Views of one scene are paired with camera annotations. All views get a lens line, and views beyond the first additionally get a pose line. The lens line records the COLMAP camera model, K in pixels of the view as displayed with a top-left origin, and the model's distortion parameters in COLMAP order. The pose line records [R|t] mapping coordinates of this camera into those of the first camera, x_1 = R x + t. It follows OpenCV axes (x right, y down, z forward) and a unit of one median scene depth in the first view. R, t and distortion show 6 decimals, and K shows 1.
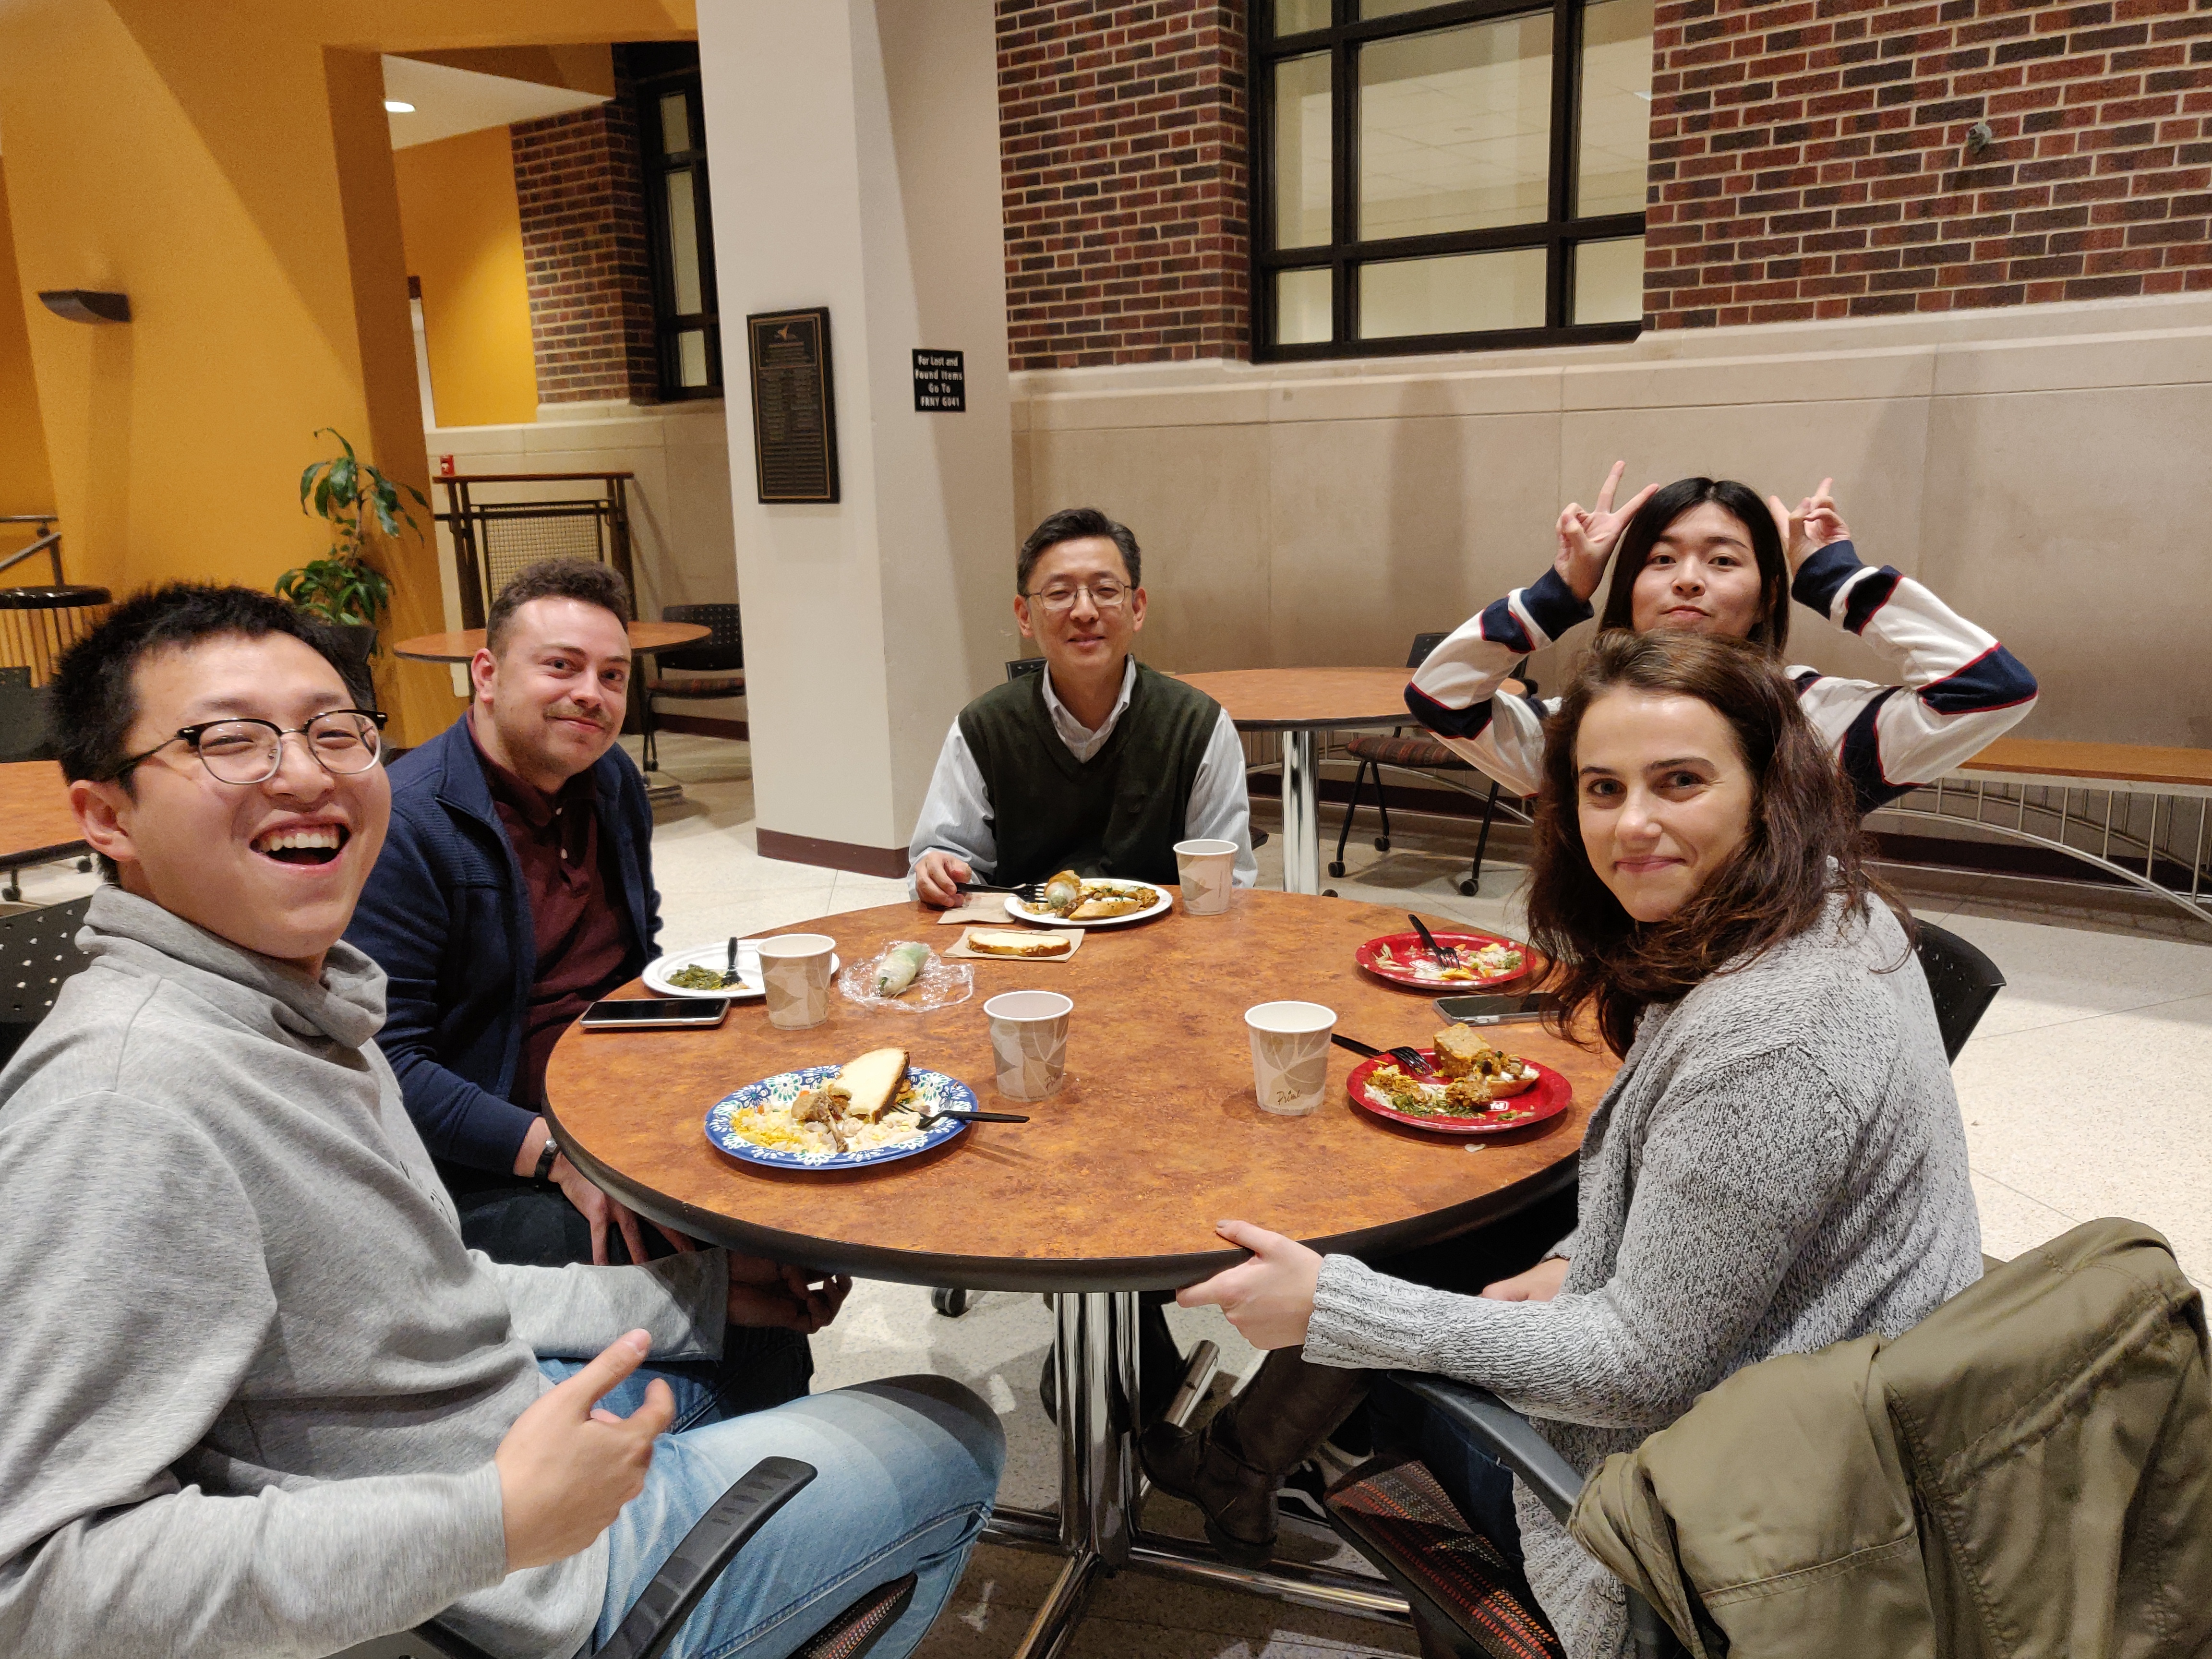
lens RADIAL K [[1649.1, 0, 1106.0], [0, 1649.1, 829.5], [0, 0, 1]] dist [0.008970, 0.012400]
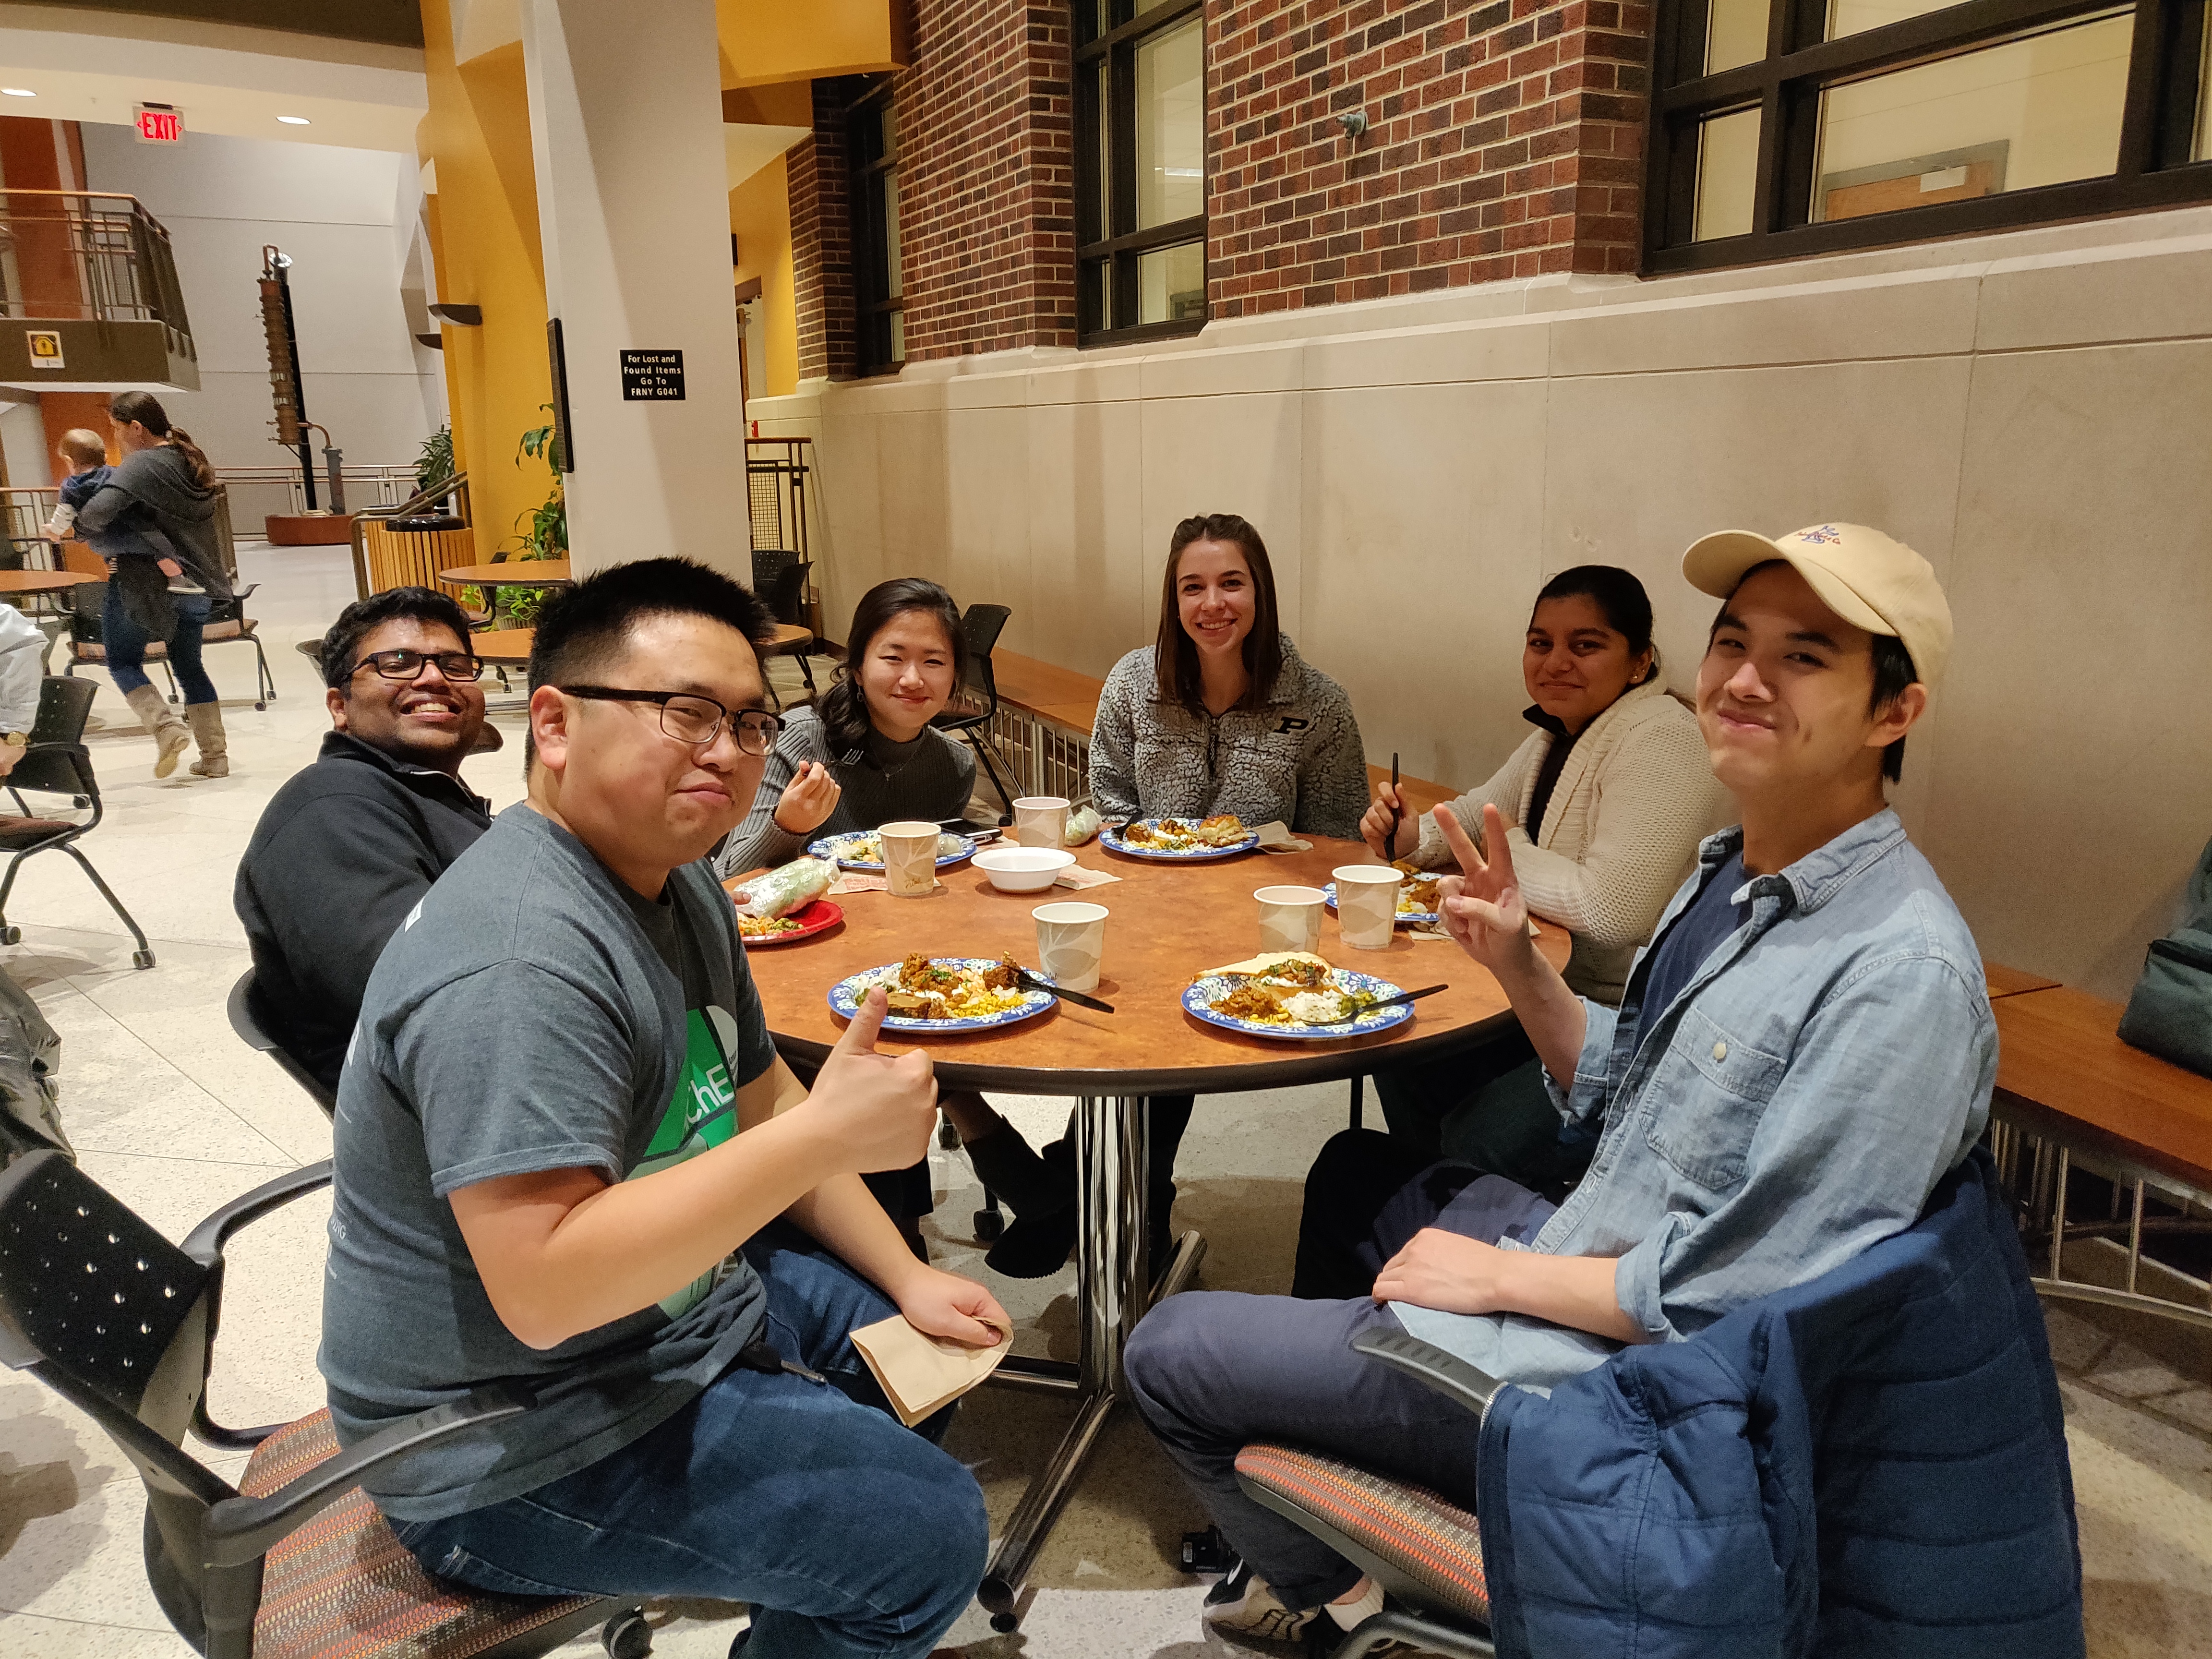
lens RADIAL K [[1649.1, 0, 1106.0], [0, 1649.1, 829.5], [0, 0, 1]] dist [0.008970, 0.012400]
pose [[0.873061, 0.124088, -0.471557, 0.856416], [-0.109154, 0.992271, 0.059019, -0.045585], [0.475236, -0.000055, 0.879858, 0.073926]]
